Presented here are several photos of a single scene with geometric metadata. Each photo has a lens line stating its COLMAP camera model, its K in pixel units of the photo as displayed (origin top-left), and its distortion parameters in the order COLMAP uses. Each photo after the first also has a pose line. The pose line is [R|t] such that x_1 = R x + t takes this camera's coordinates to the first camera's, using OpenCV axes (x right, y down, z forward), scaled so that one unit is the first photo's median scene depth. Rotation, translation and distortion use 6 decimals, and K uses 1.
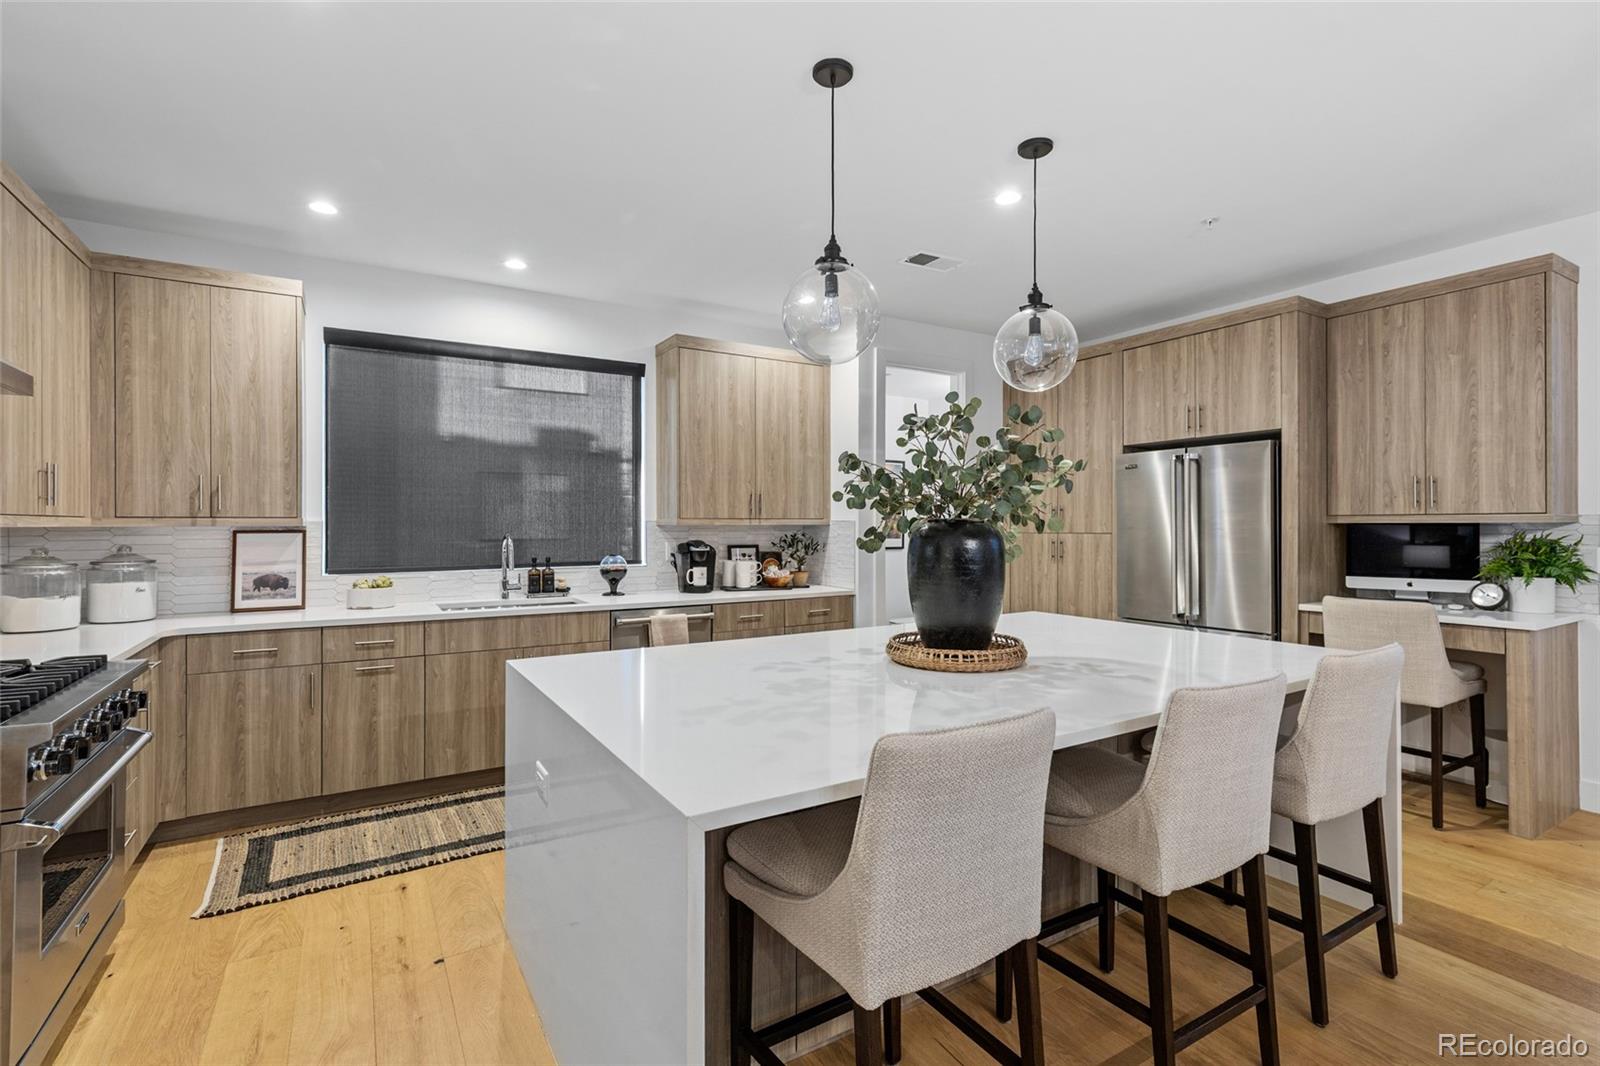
lens RADIAL K [[725.4, 0, 790.5], [0, 725.4, 525.5], [0, 0, 1]] dist [0.002550, -0.000396]
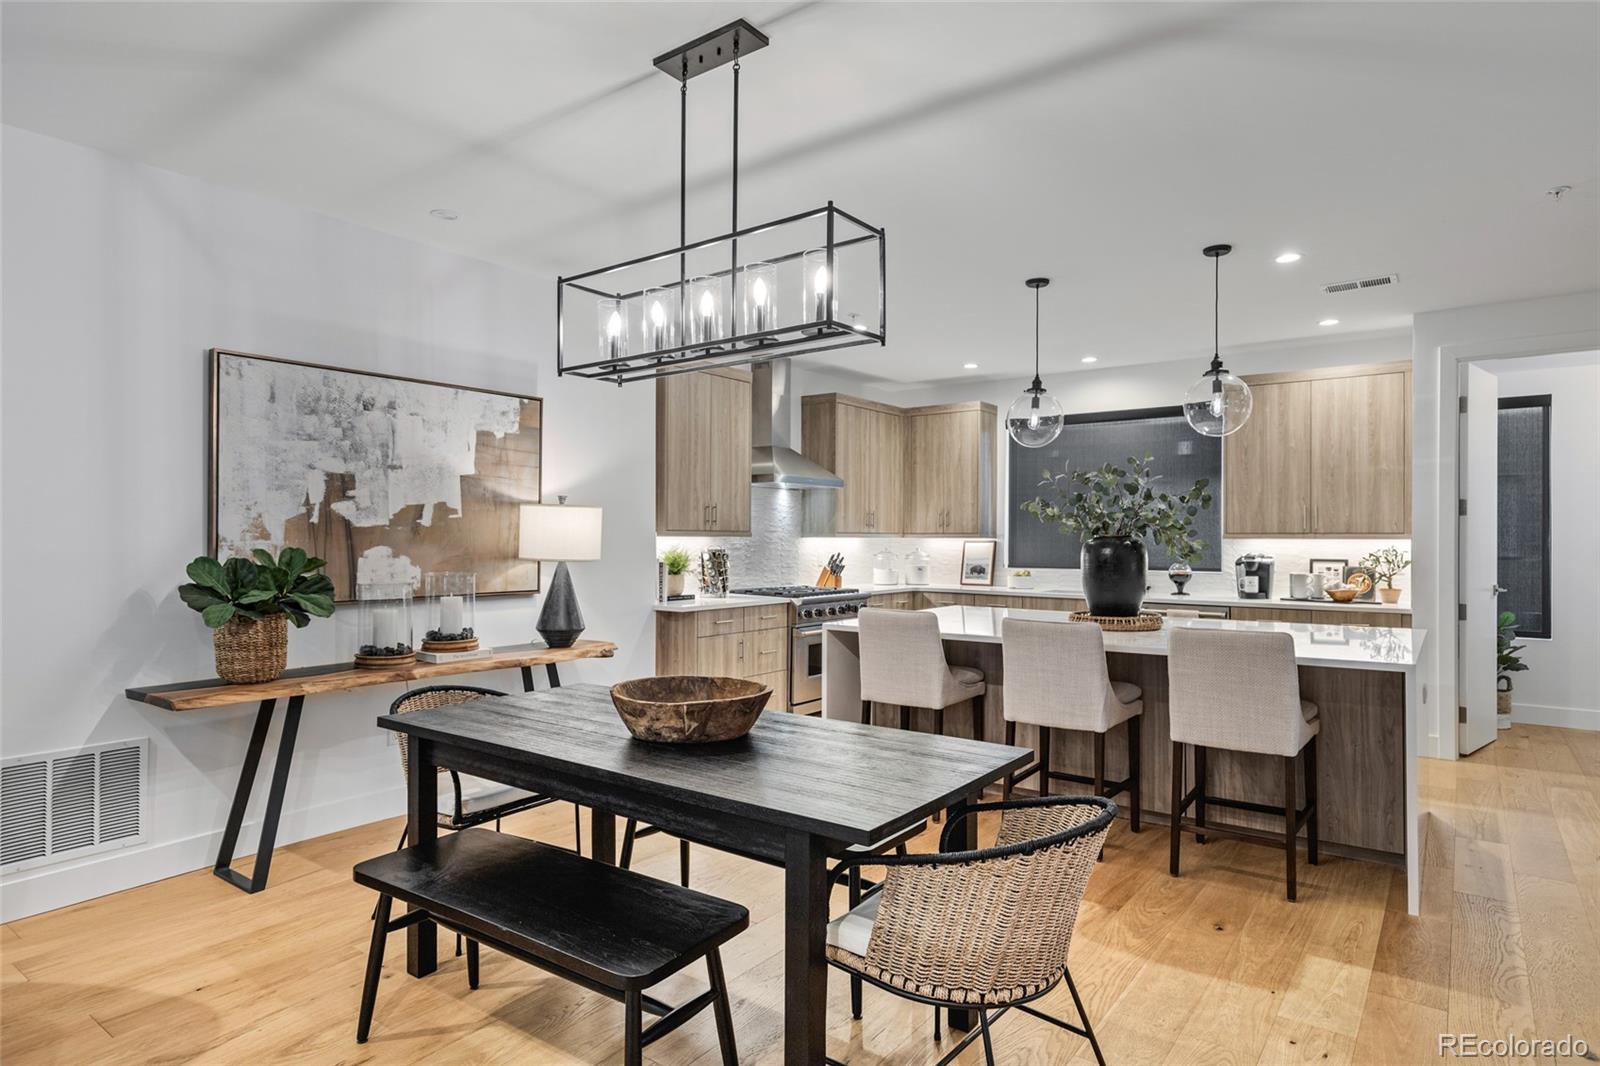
lens RADIAL K [[883.1, 0, 802.9], [0, 883.1, 523.3], [0, 0, 1]] dist [0.005347, -0.000007]
pose [[0.392446, -0.012296, -0.919693, 1.104267], [-0.006900, 0.999843, -0.016312, 0.002572], [0.919749, 0.012747, 0.392300, -0.239929]]
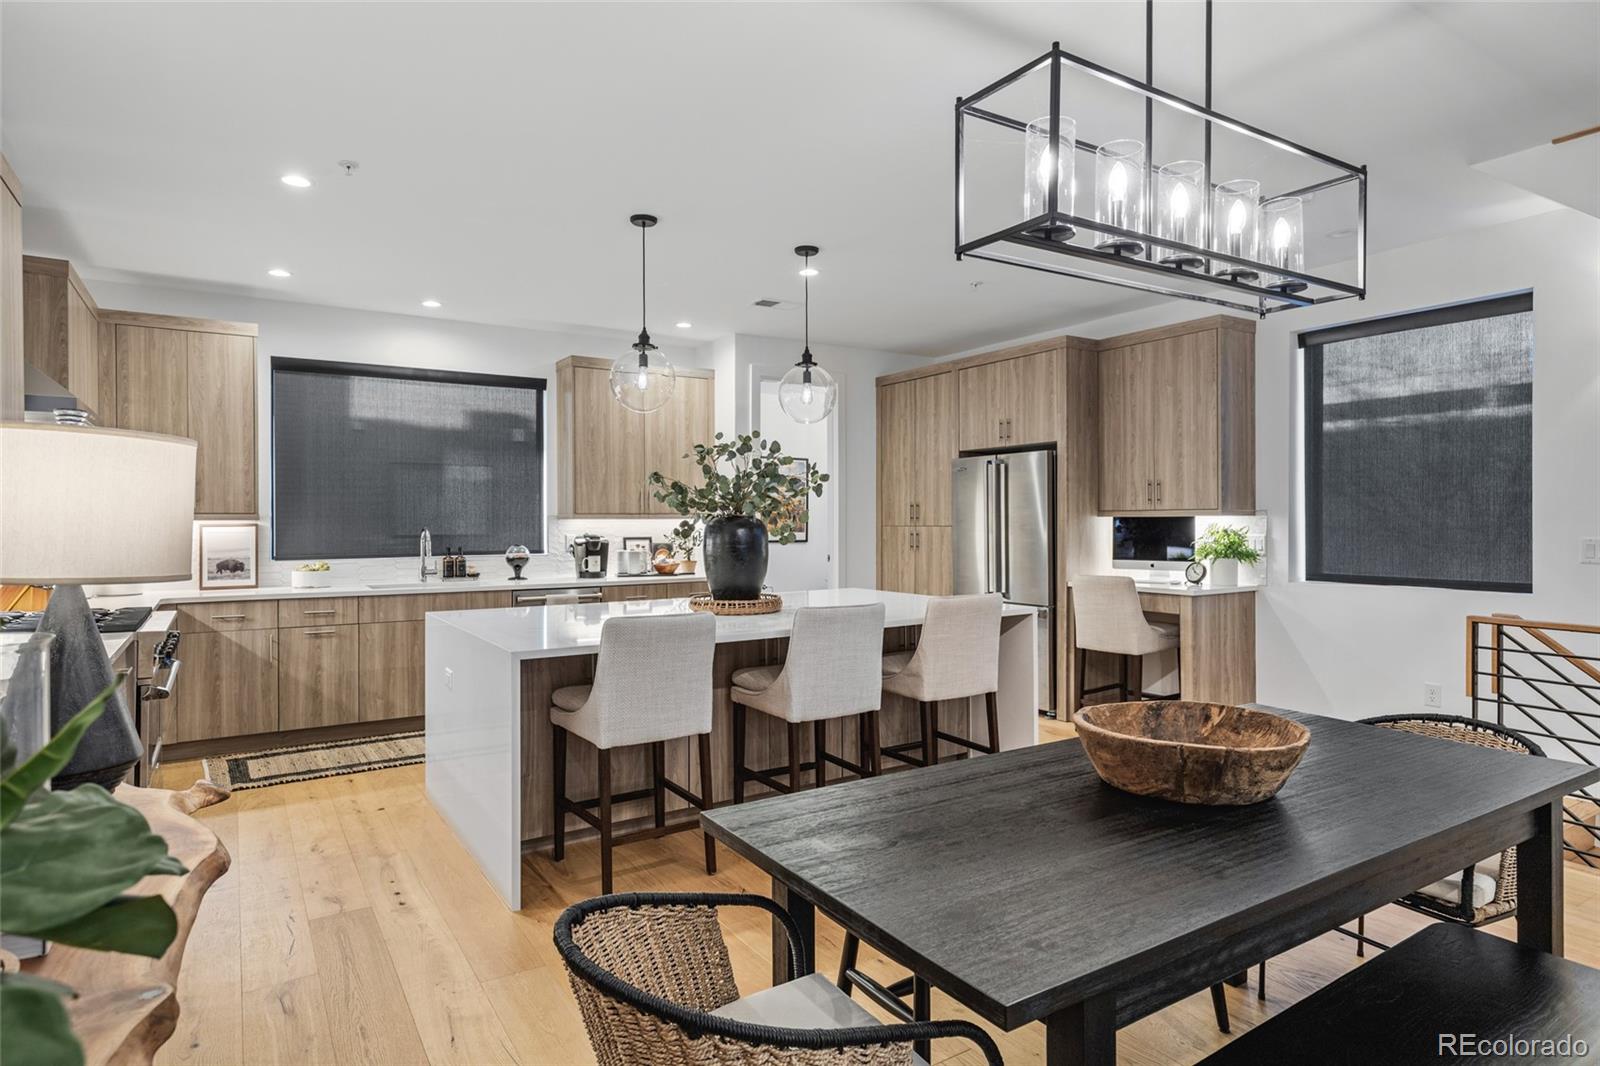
lens RADIAL K [[883.1, 0, 802.9], [0, 883.1, 523.3], [0, 0, 1]] dist [0.005347, -0.000007]
pose [[0.999413, -0.001436, 0.034221, 0.201965], [0.001336, 0.999995, 0.002947, 0.002432], [-0.034225, -0.002899, 0.999410, -0.530200]]
